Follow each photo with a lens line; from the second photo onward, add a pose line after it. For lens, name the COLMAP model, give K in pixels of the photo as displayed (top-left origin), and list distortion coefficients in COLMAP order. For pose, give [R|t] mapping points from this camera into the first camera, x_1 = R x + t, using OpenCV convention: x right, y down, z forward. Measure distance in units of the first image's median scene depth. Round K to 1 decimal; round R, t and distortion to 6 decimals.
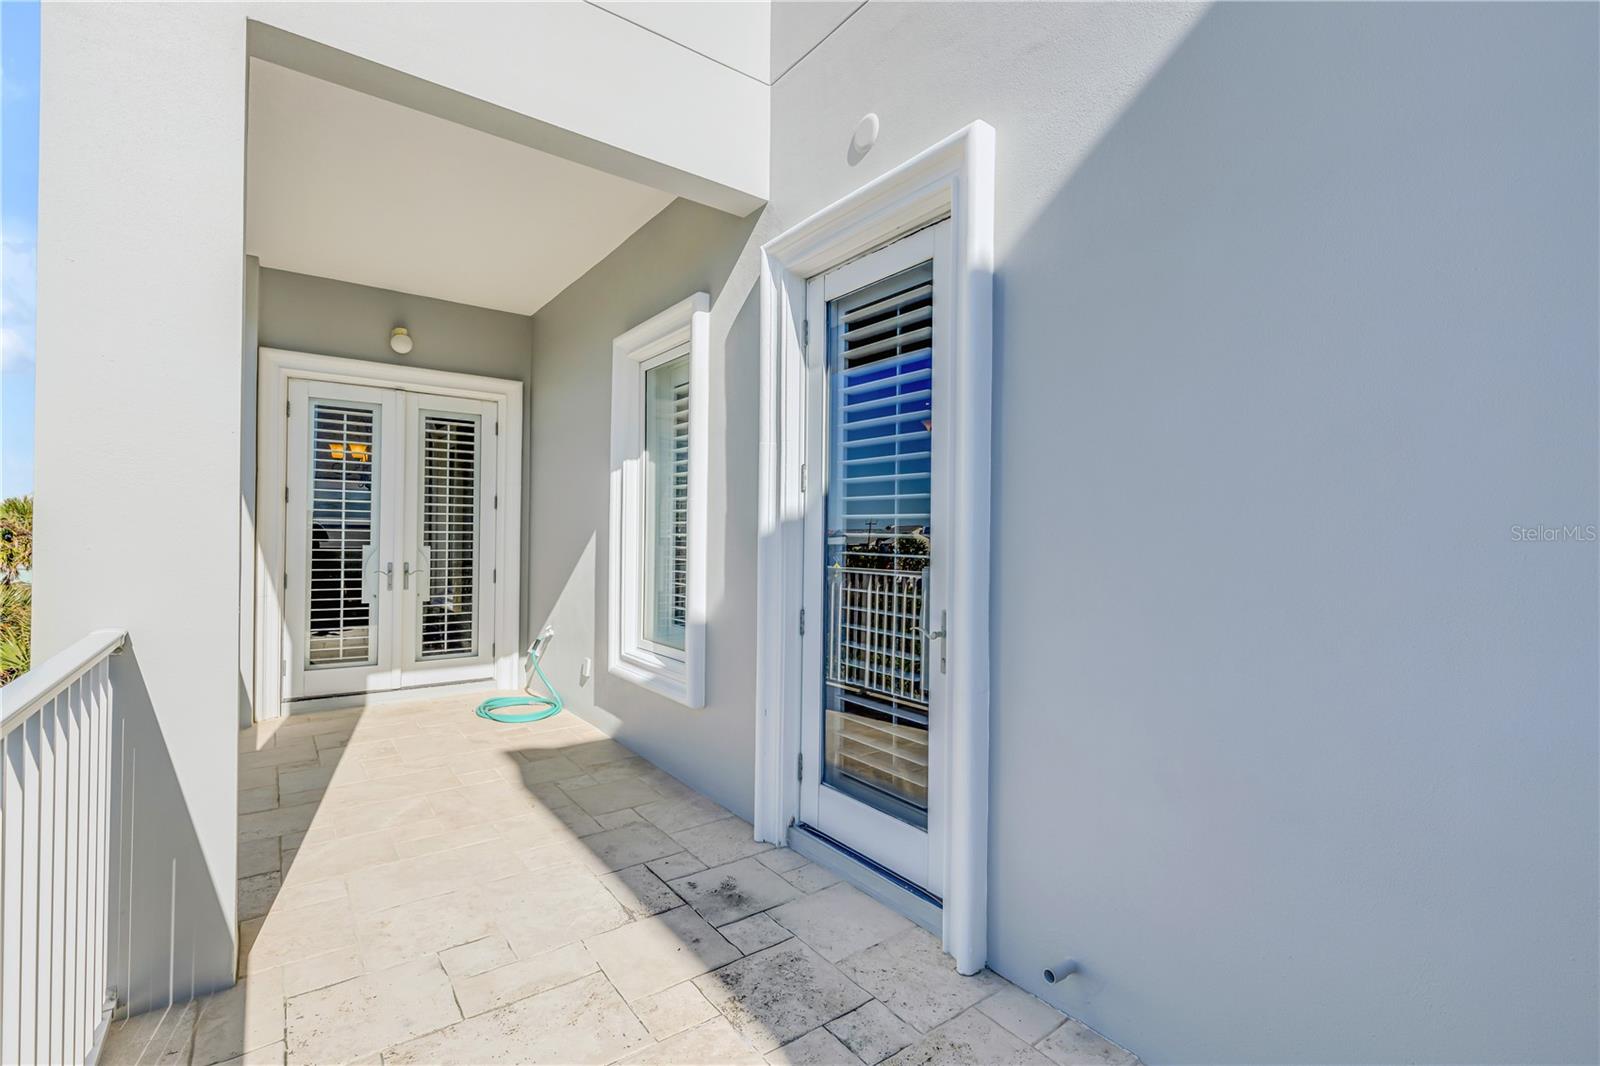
lens RADIAL K [[727.7, 0, 803.2], [0, 727.7, 537.3], [0, 0, 1]] dist [0.010336, -0.000216]
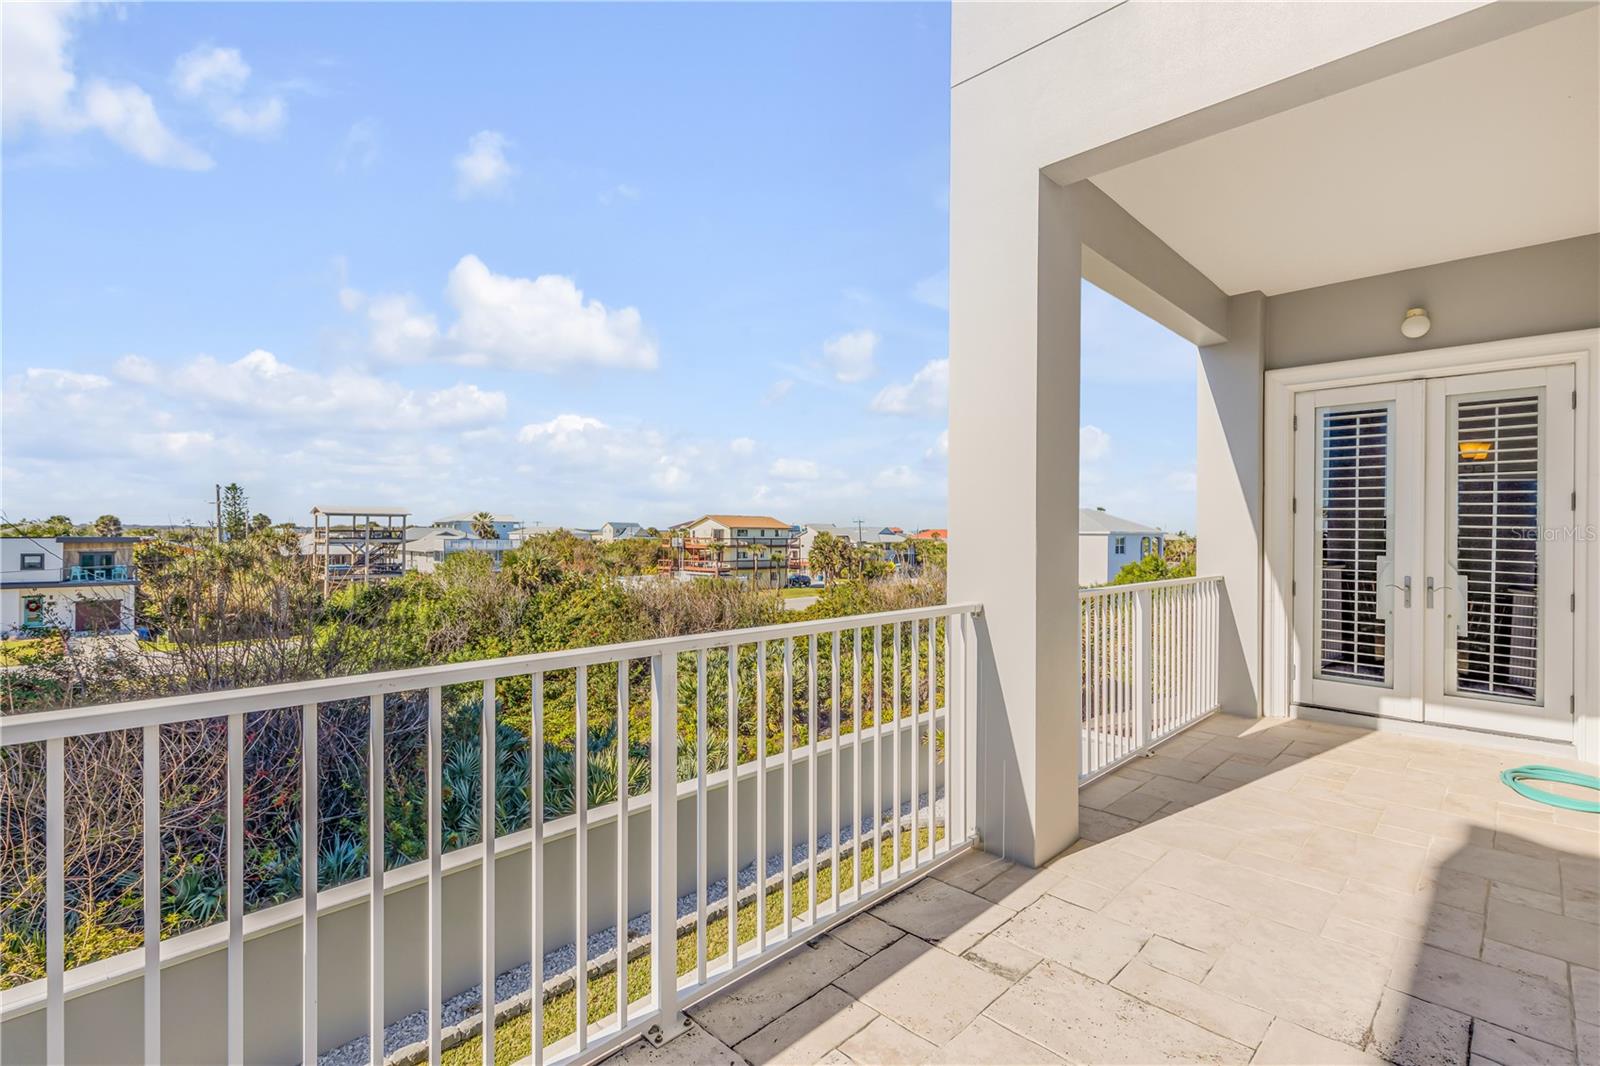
lens RADIAL K [[727.7, 0, 797.0], [0, 727.7, 530.1], [0, 0, 1]] dist [0.010336, -0.000216]
pose [[0.144583, -0.016059, -0.989362, 0.220725], [-0.010189, 0.999791, -0.017717, 0.002386], [0.989440, 0.012642, 0.144389, 0.148349]]
